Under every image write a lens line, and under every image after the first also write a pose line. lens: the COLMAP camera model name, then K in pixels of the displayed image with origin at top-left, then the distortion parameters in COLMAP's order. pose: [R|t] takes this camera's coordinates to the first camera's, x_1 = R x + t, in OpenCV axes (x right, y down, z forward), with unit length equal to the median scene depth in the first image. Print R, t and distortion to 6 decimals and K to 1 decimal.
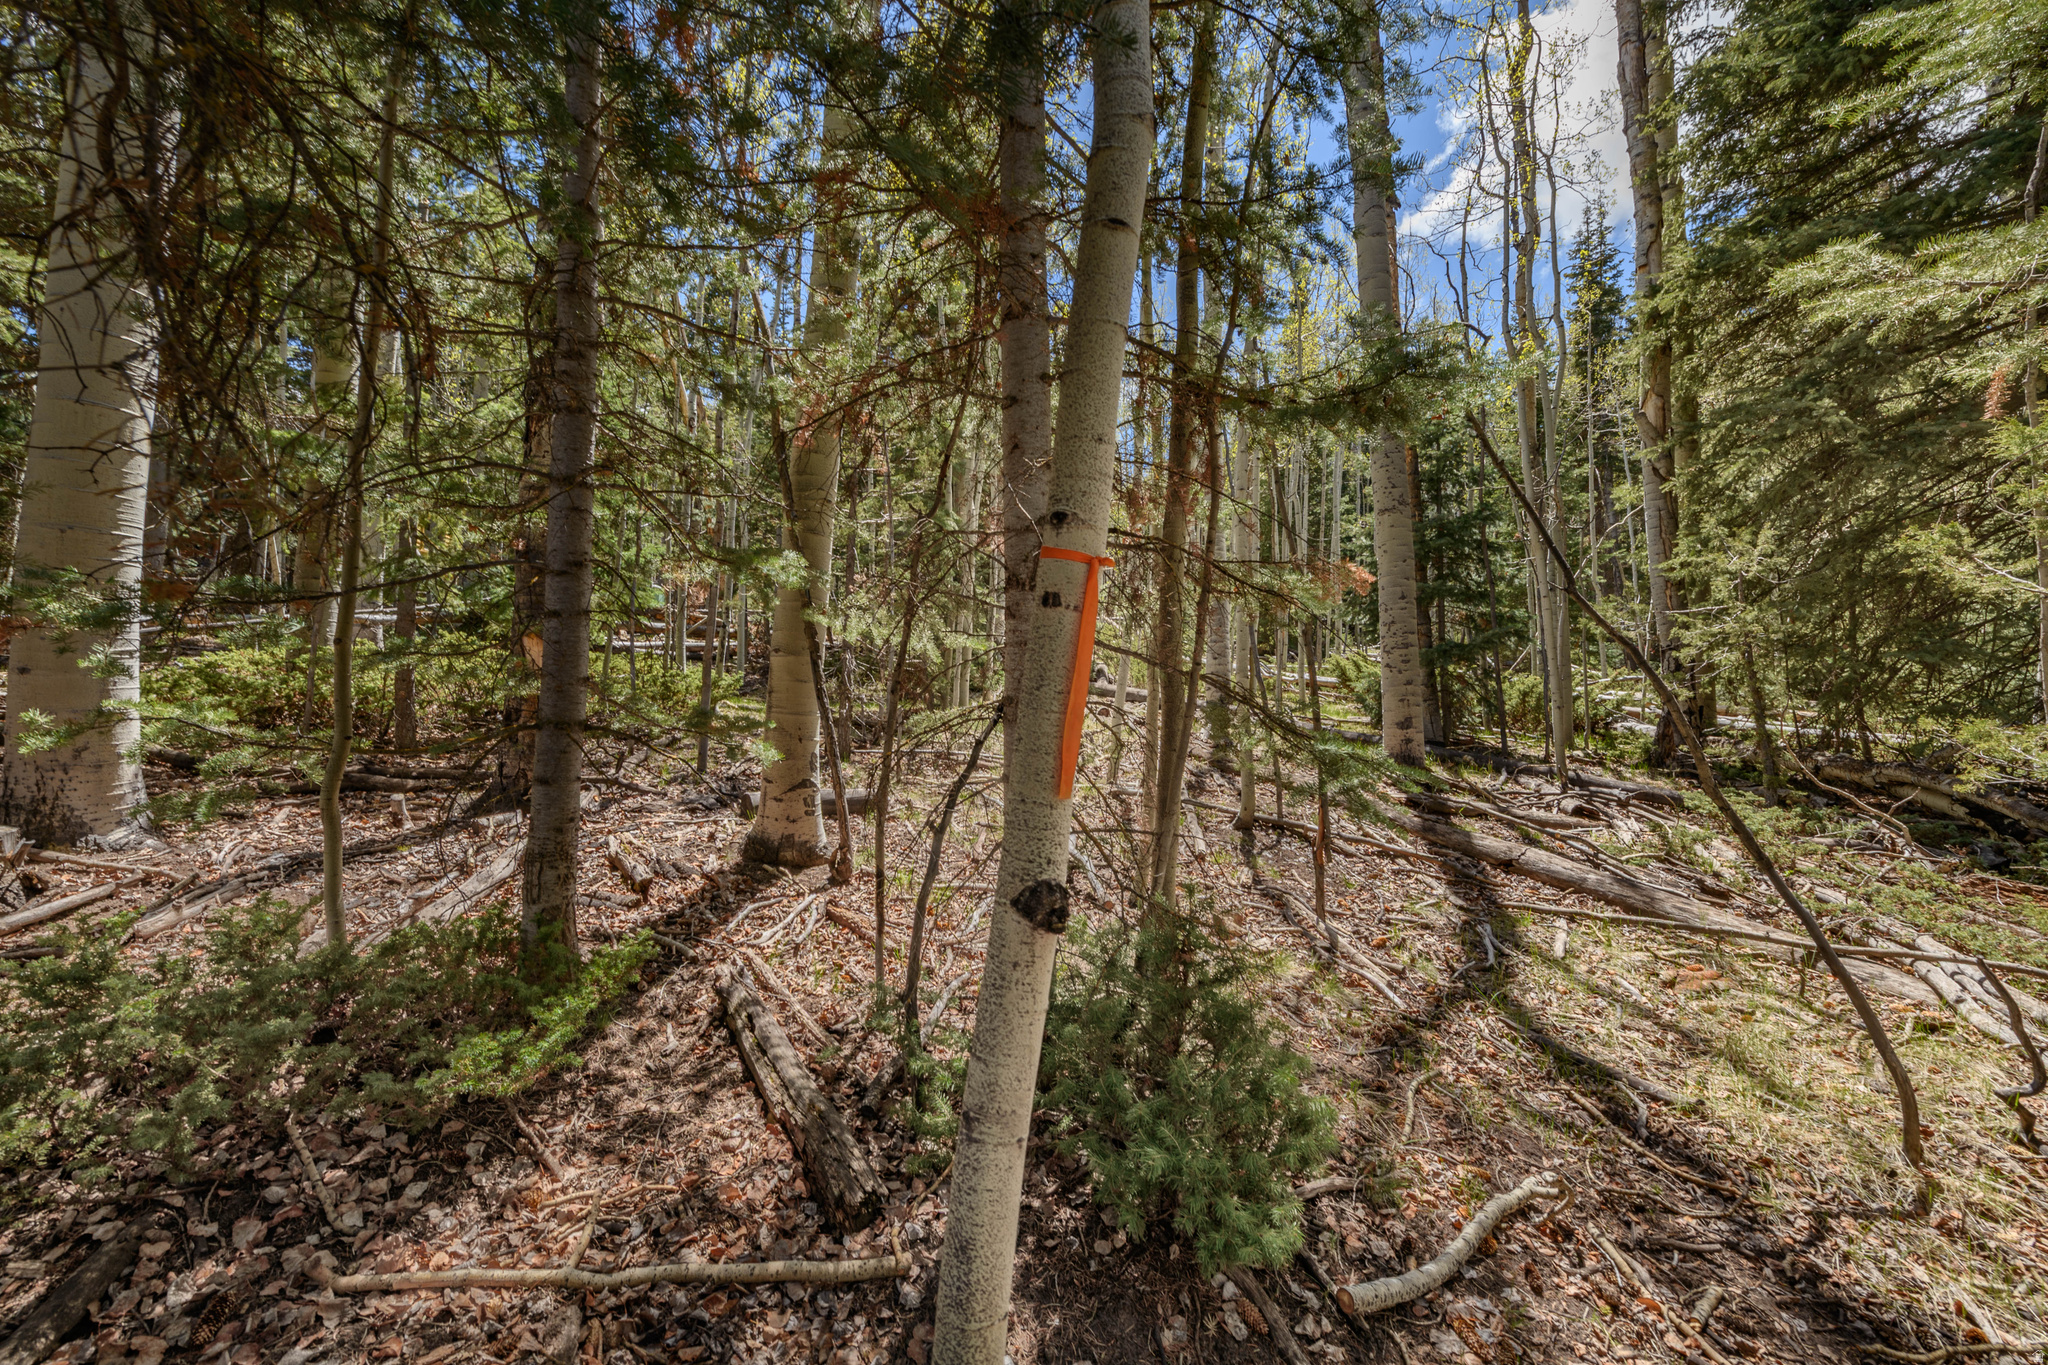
lens RADIAL K [[805.1, 0, 1019.9], [0, 805.1, 673.0], [0, 0, 1]] dist [-0.003794, -0.002685]
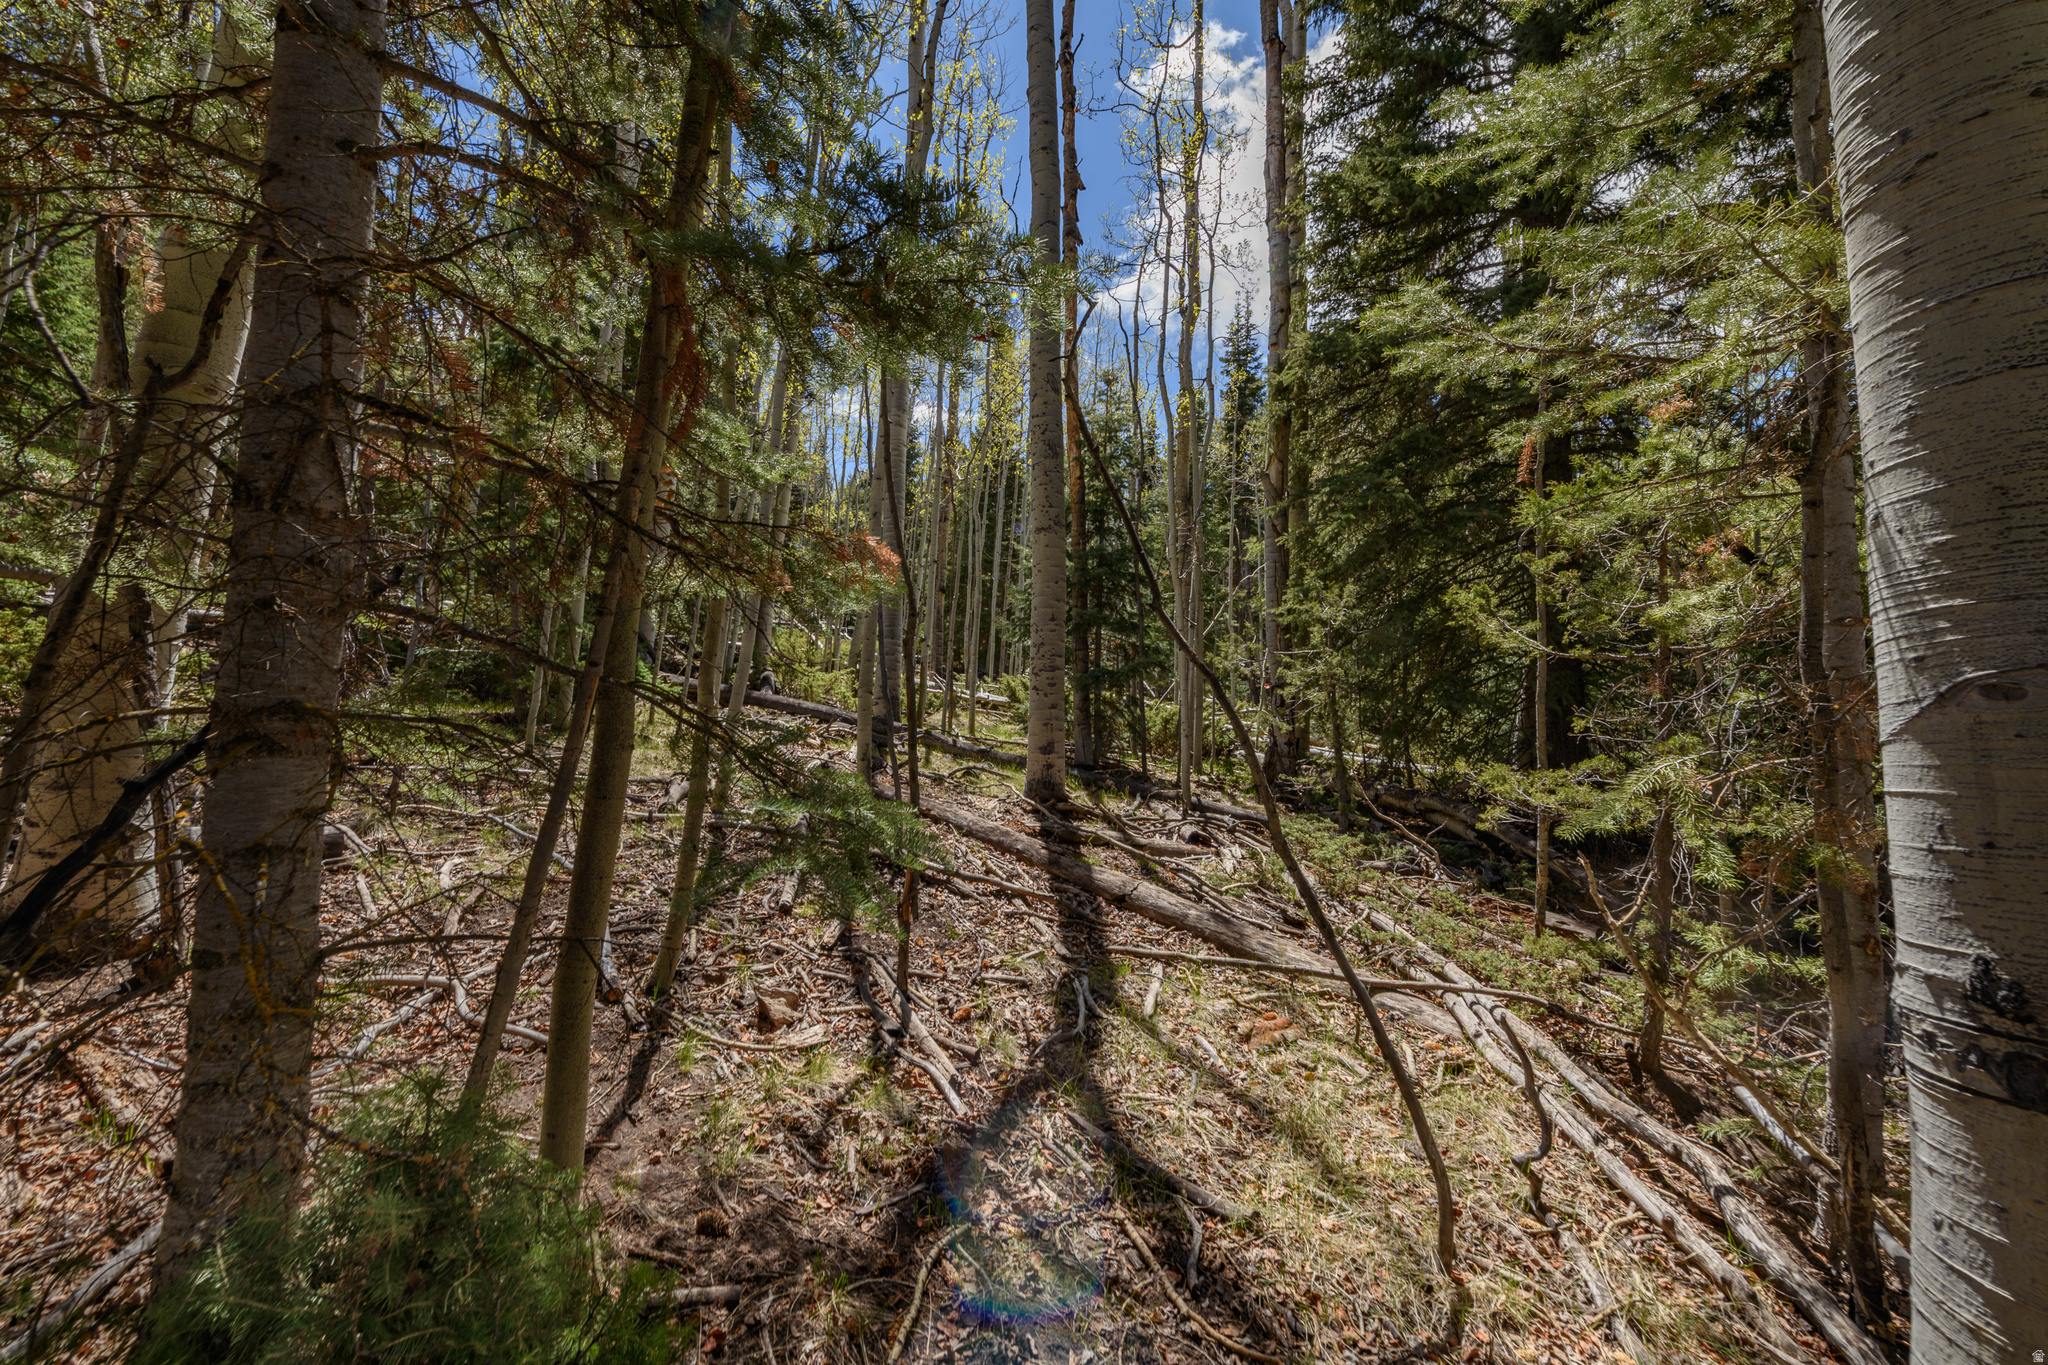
lens RADIAL K [[805.1, 0, 1019.9], [0, 805.1, 673.0], [0, 0, 1]] dist [-0.003794, -0.002685]
pose [[0.933515, 0.057270, 0.353935, 0.147069], [-0.051720, 0.998345, -0.025127, -0.003293], [-0.354789, 0.005151, 0.934932, 0.150007]]
